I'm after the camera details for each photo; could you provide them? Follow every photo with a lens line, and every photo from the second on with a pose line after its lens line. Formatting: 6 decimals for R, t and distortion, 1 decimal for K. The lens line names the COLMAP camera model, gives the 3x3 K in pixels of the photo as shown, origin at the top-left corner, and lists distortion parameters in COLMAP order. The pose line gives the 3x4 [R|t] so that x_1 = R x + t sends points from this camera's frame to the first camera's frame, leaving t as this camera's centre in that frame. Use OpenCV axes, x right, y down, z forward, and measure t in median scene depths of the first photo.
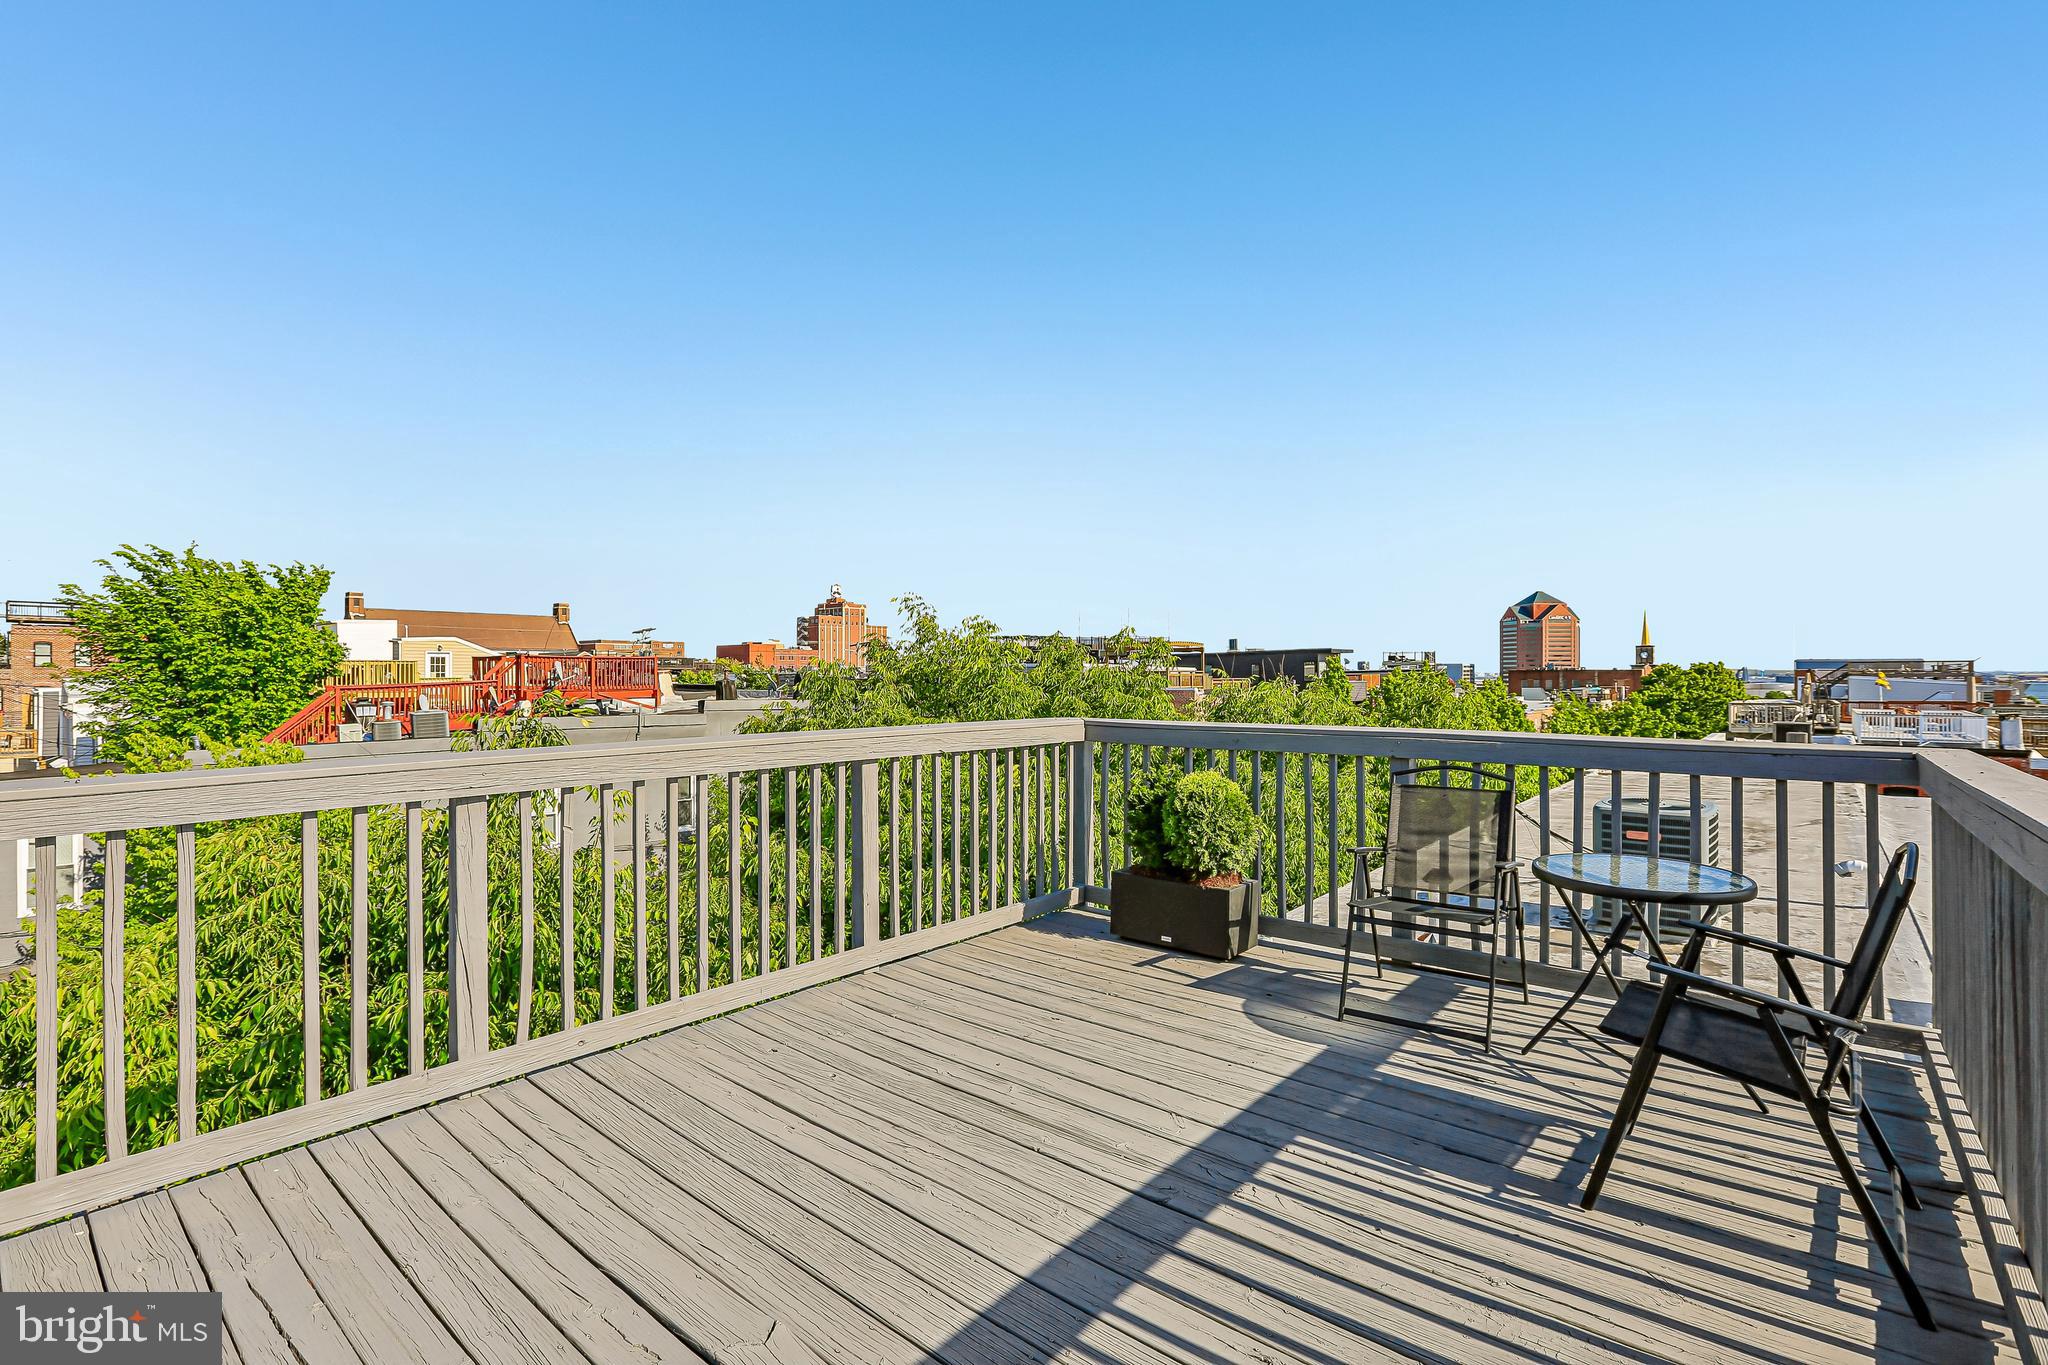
lens RADIAL K [[939.1, 0, 1022.1], [0, 939.1, 677.3], [0, 0, 1]] dist [-0.044282, 0.014373]
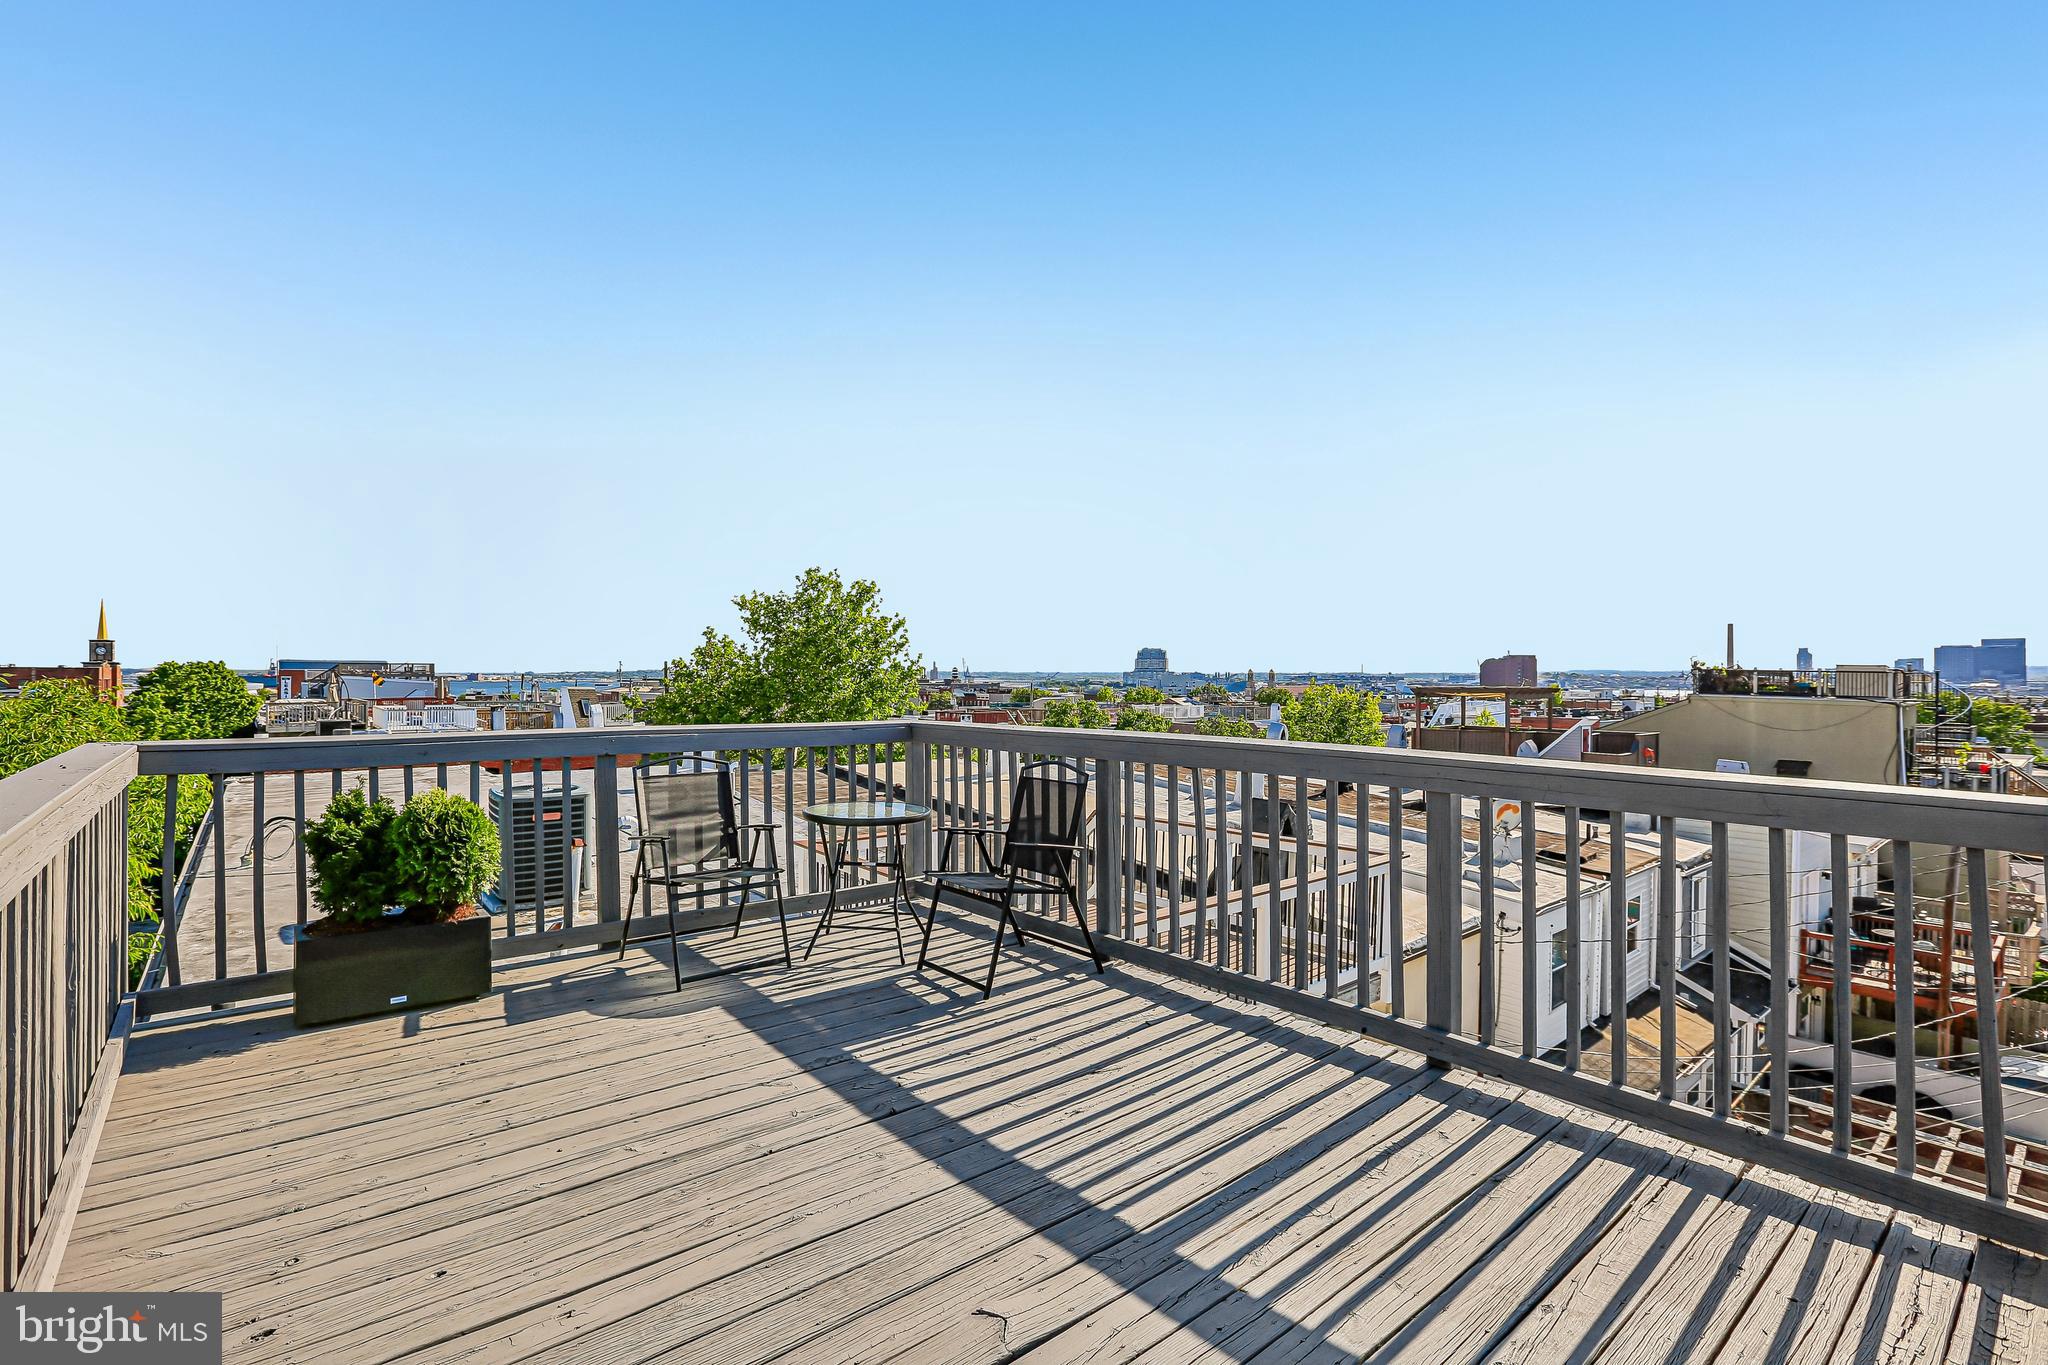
lens RADIAL K [[939.1, 0, 1022.1], [0, 939.1, 677.3], [0, 0, 1]] dist [-0.044282, 0.014373]
pose [[0.177785, 0.003963, 0.984061, -0.613843], [-0.004315, 0.999985, -0.003248, 0.000174], [-0.984060, -0.003669, 0.177799, 0.373945]]
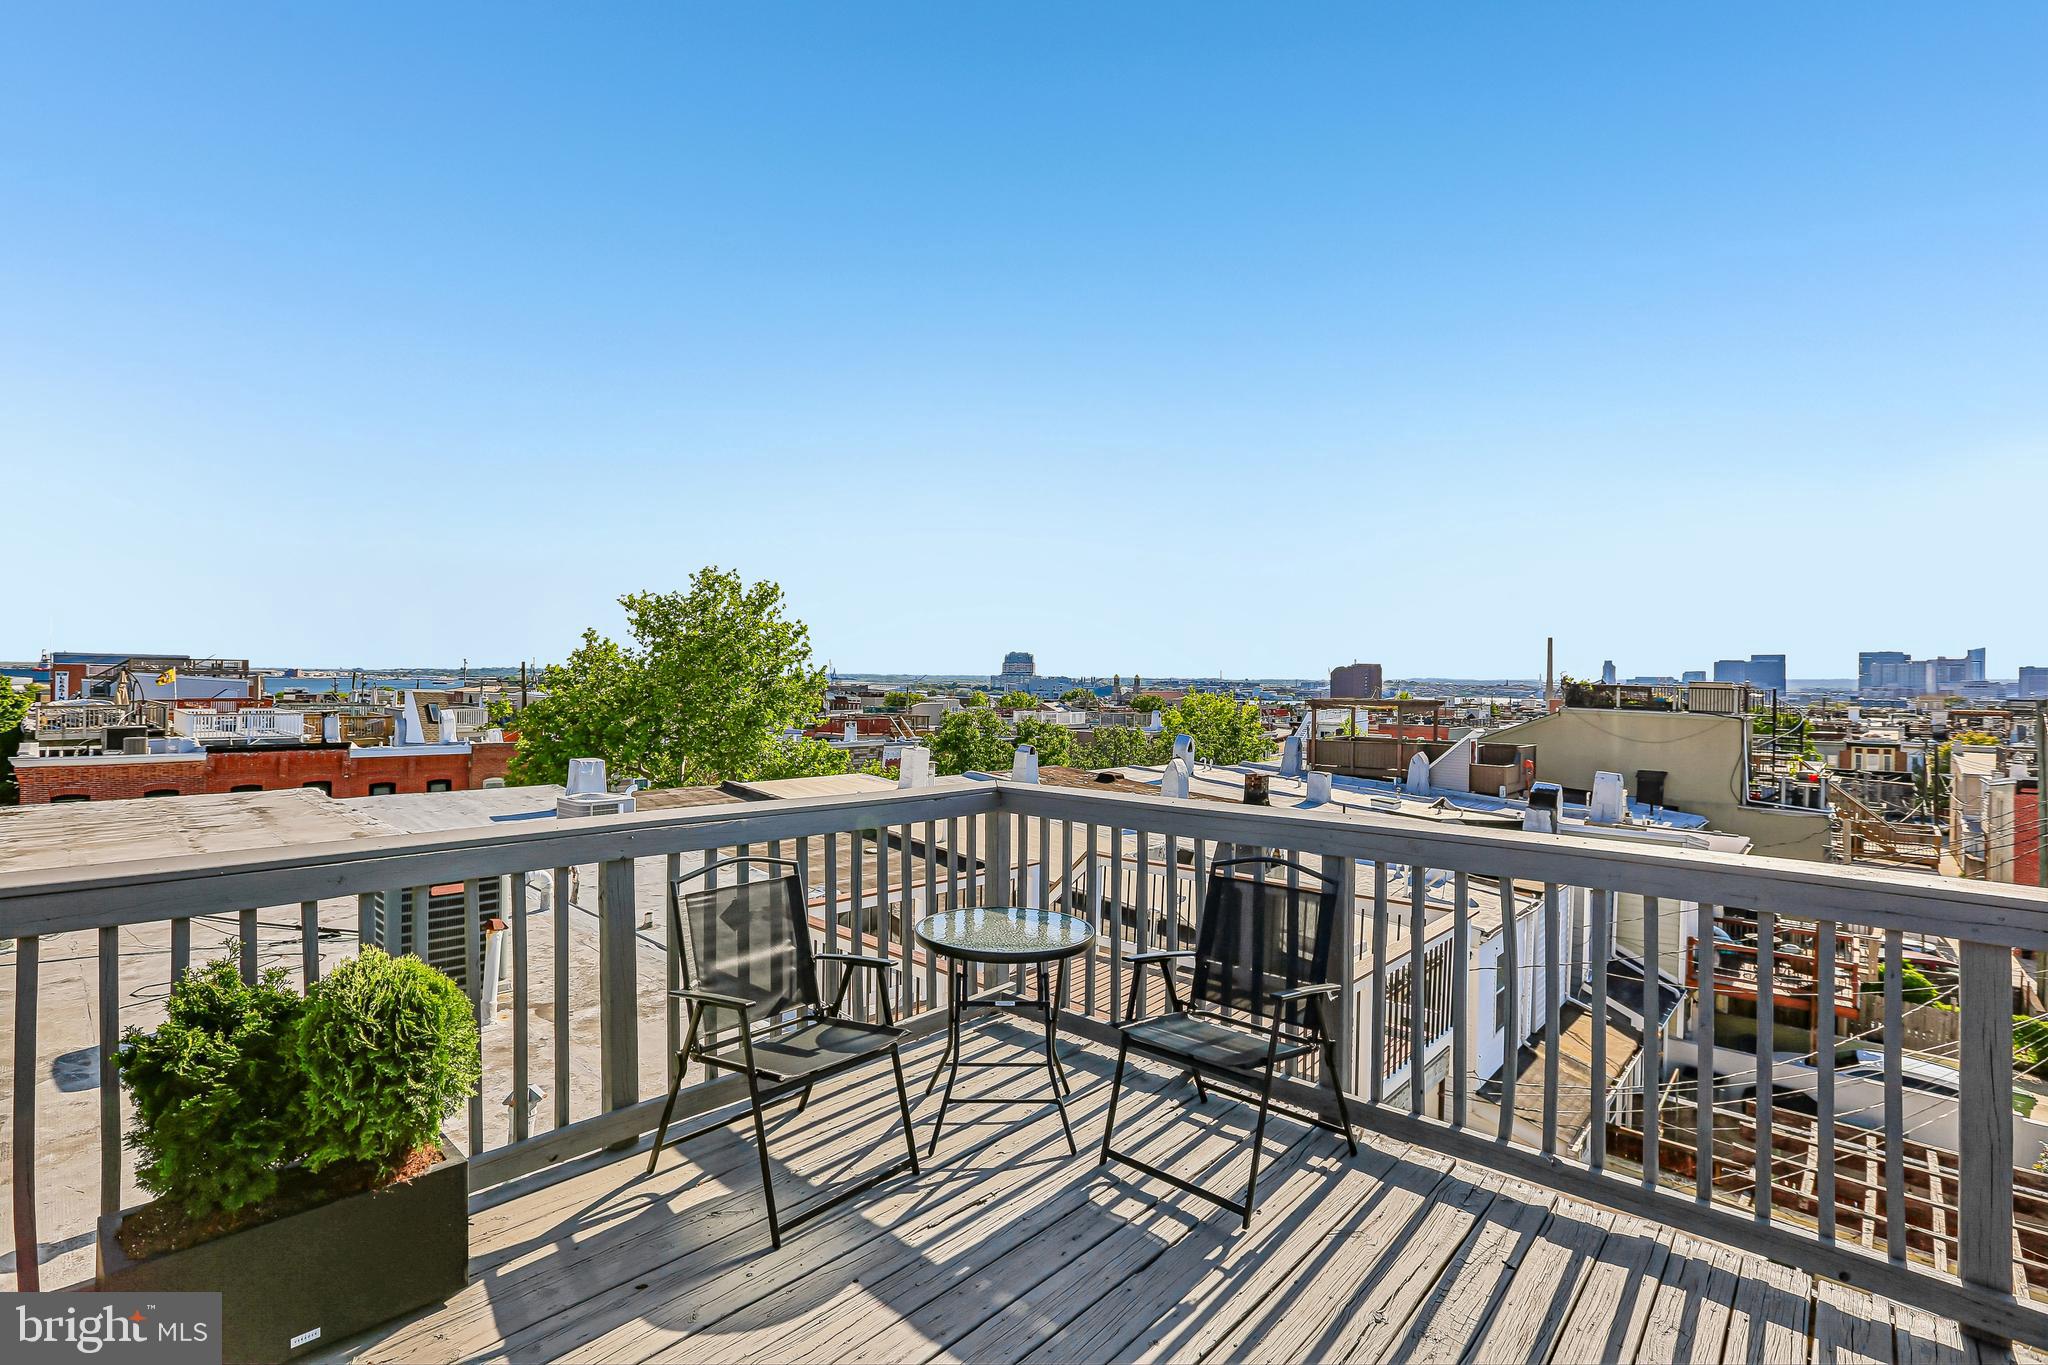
lens RADIAL K [[939.1, 0, 1022.1], [0, 939.1, 677.3], [0, 0, 1]] dist [-0.044282, 0.014373]
pose [[0.041993, 0.008789, 0.999079, -0.319011], [-0.014289, 0.999864, -0.008196, -0.051678], [-0.999016, -0.013932, 0.042113, 0.727369]]
